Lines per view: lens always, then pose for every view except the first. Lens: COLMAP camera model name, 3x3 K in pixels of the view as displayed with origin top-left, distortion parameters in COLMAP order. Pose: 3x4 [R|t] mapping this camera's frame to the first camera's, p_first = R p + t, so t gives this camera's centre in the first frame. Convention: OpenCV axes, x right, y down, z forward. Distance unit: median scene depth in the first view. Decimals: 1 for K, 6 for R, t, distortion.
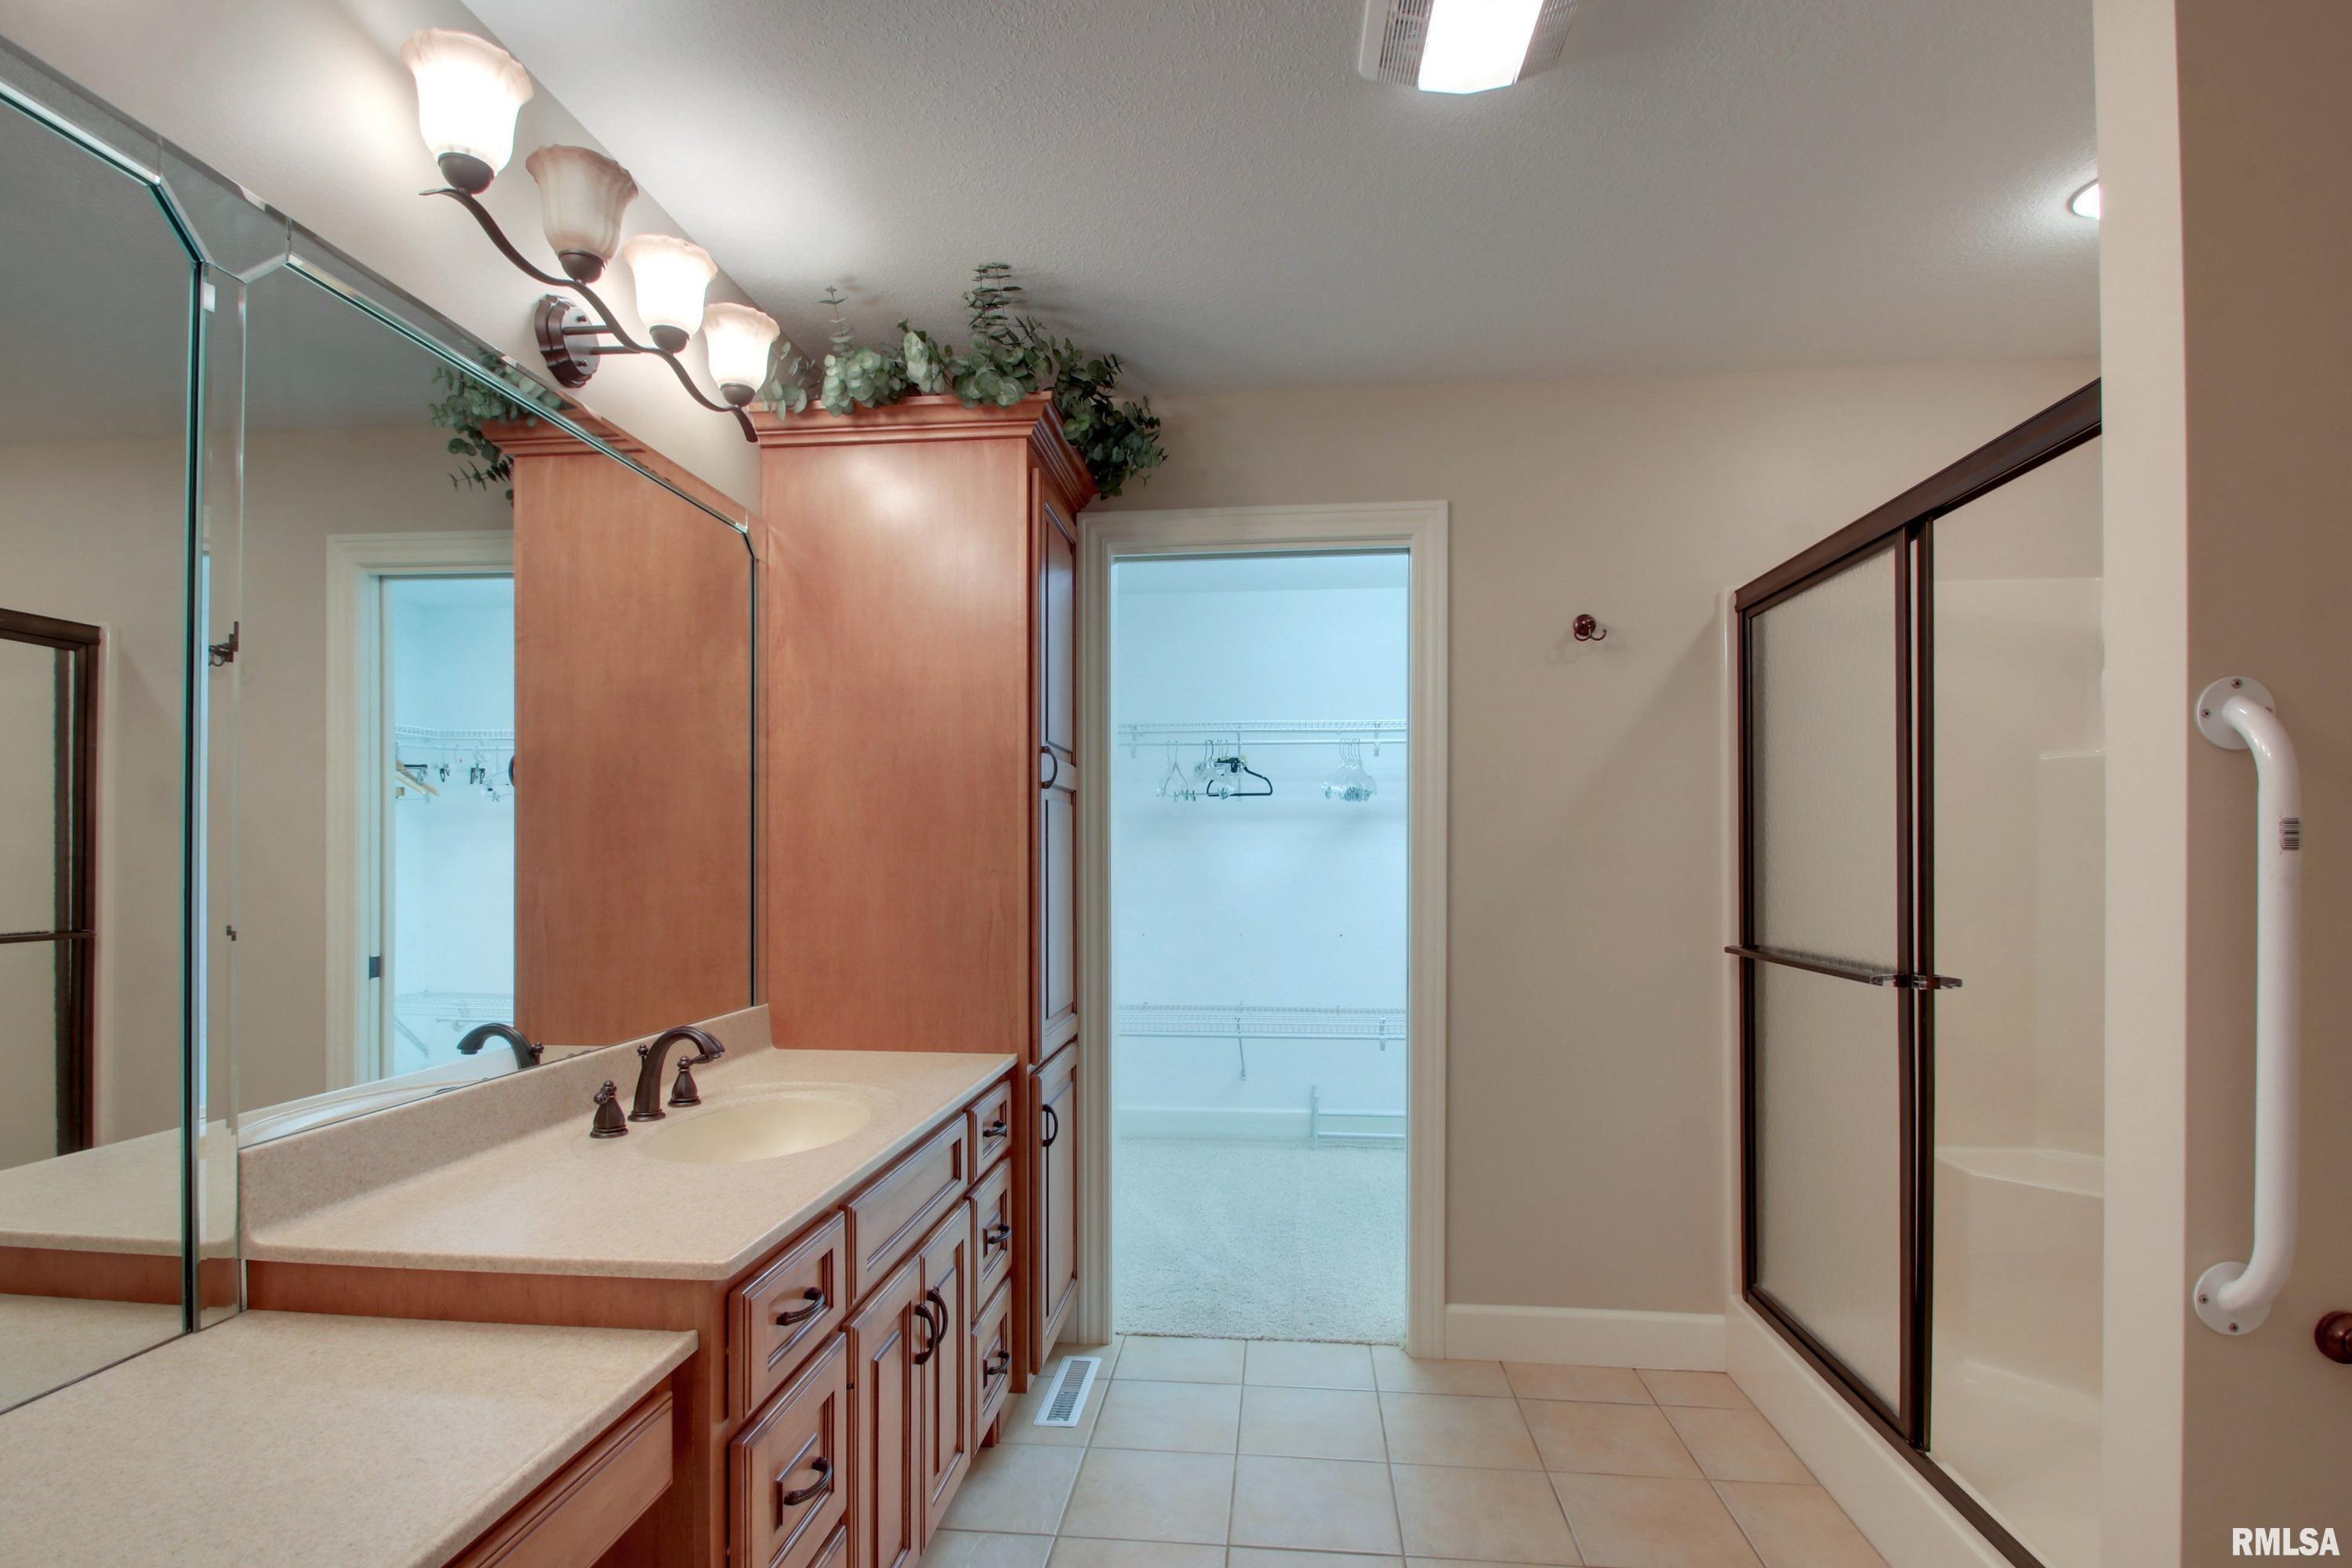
lens RADIAL K [[1153.0, 0, 1212.5], [0, 1153.0, 851.2], [0, 0, 1]] dist [-0.009526, -0.003999]
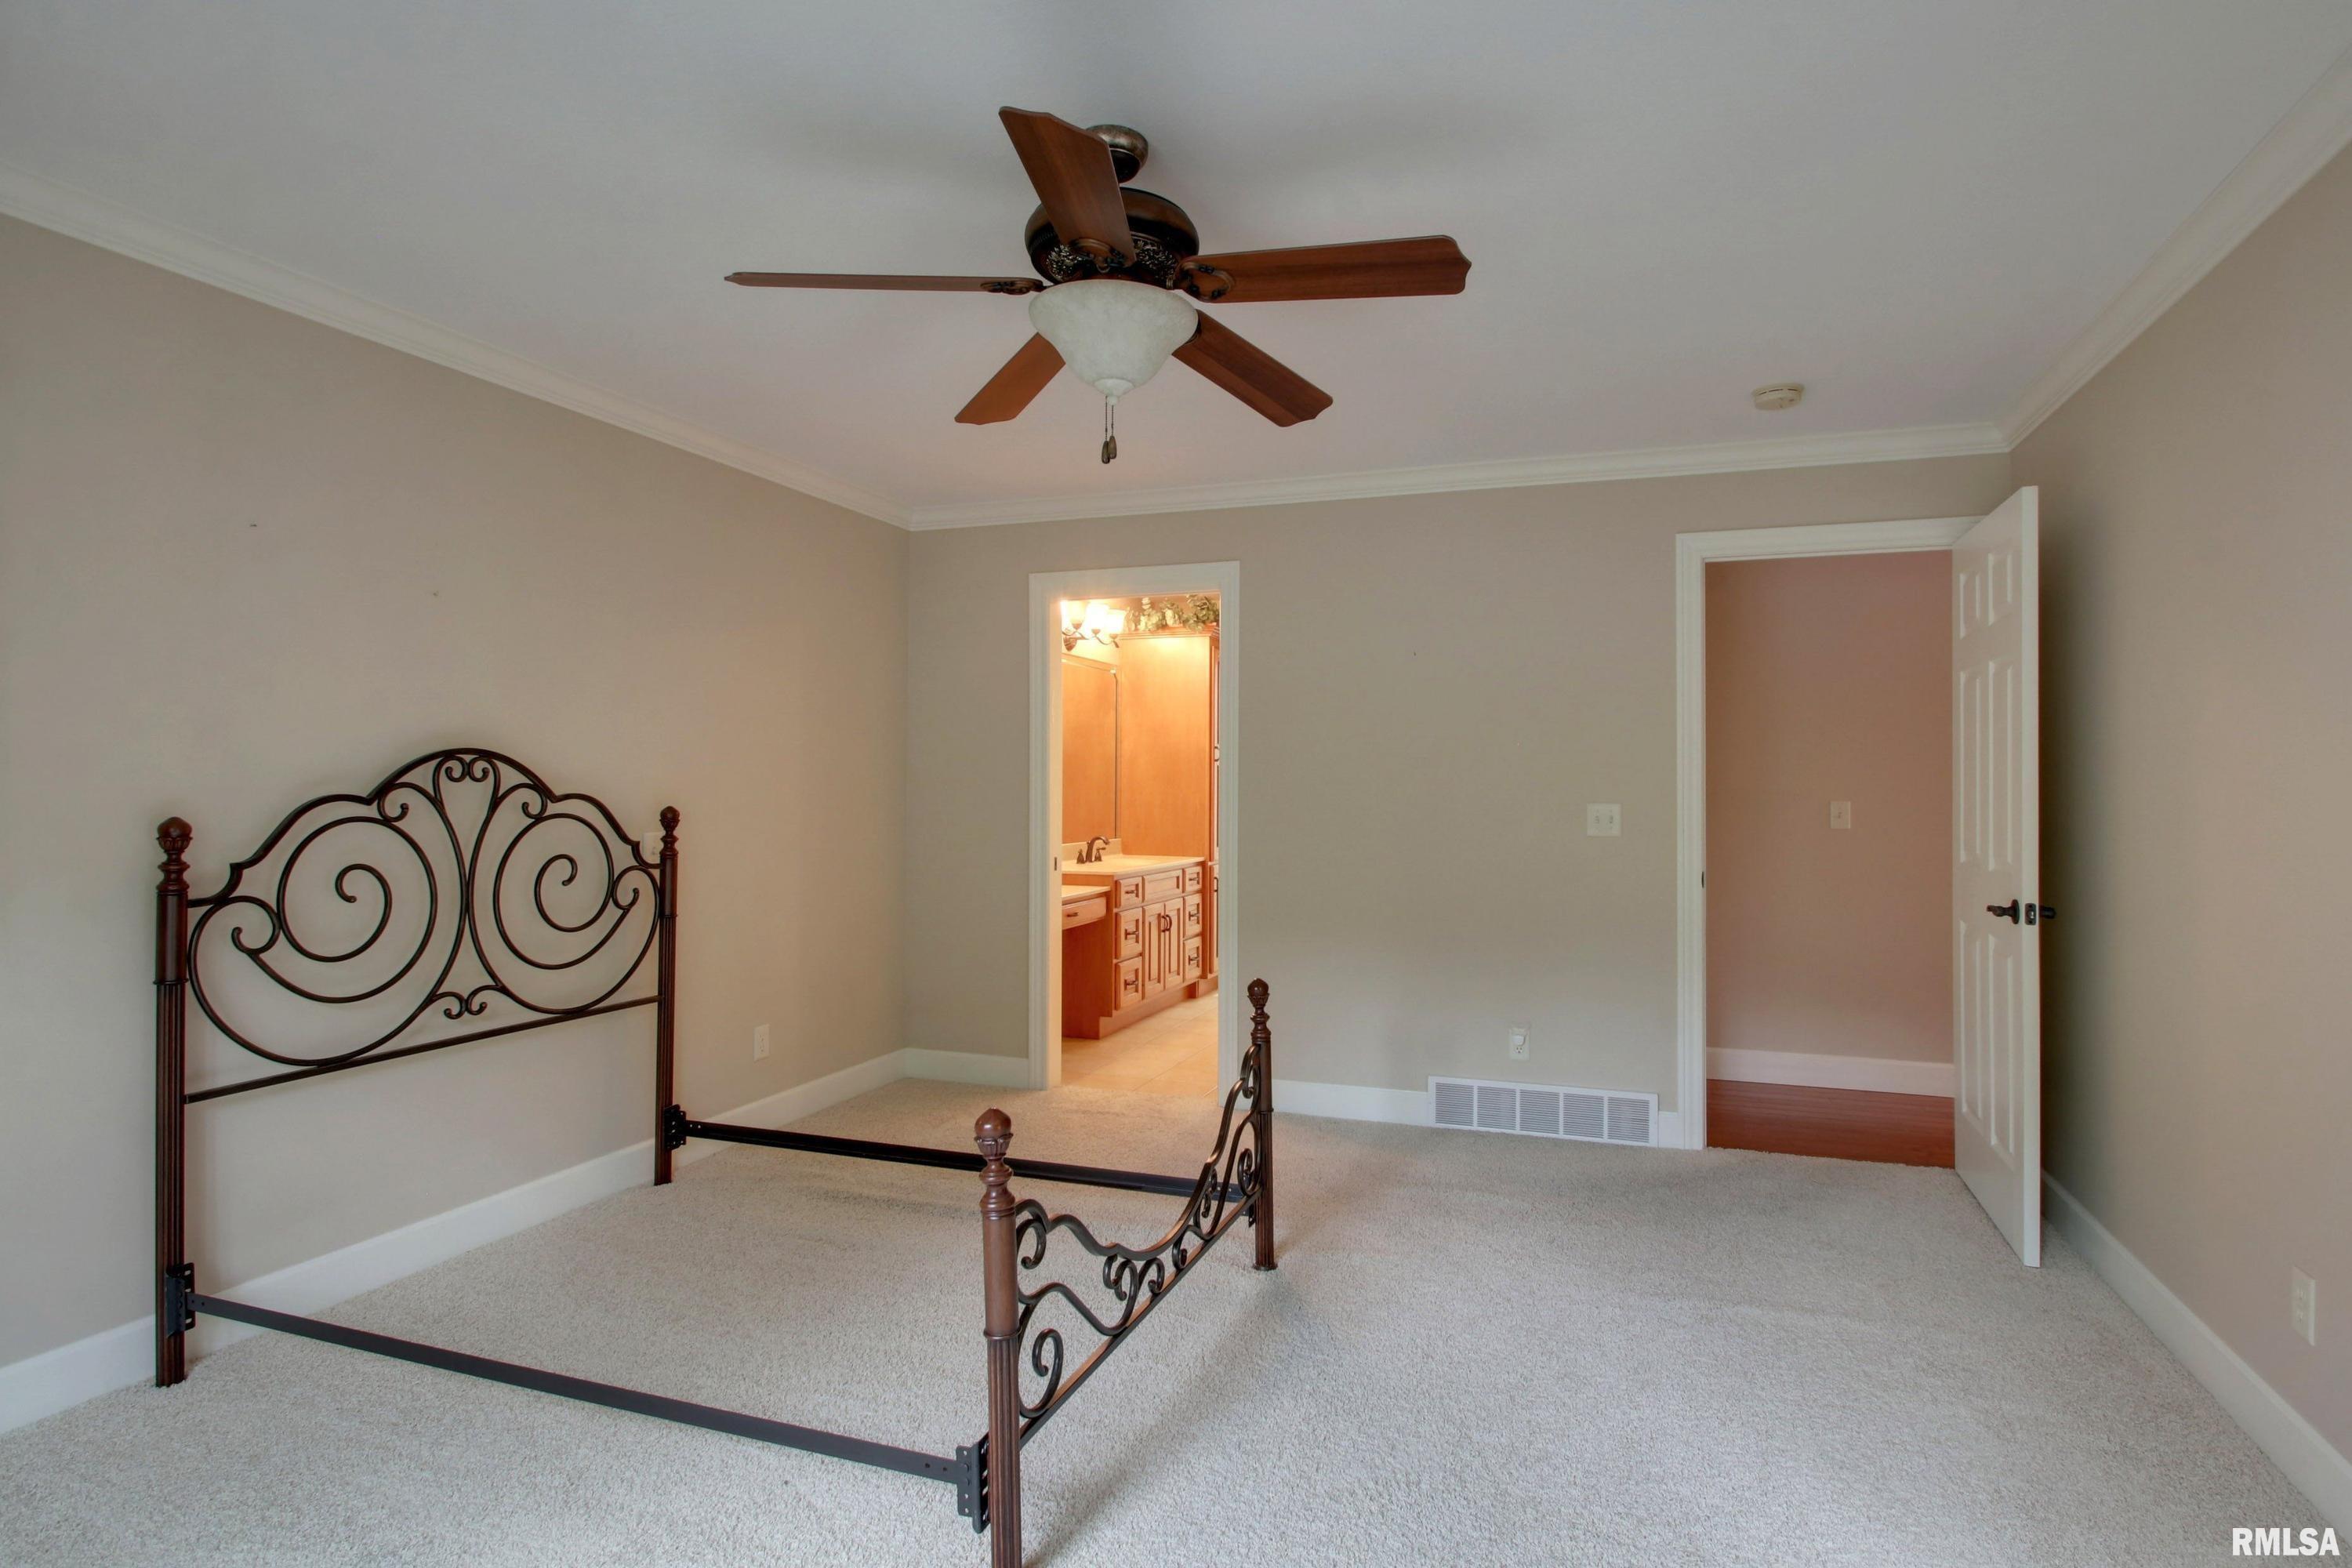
lens RADIAL K [[1153.0, 0, 1178.5], [0, 1153.0, 783.7], [0, 0, 1]] dist [-0.009526, -0.003999]
pose [[0.954287, 0.003870, -0.298868, 0.652703], [-0.004866, 0.999985, -0.002590, 0.005132], [0.298853, 0.003926, 0.954291, -1.823104]]
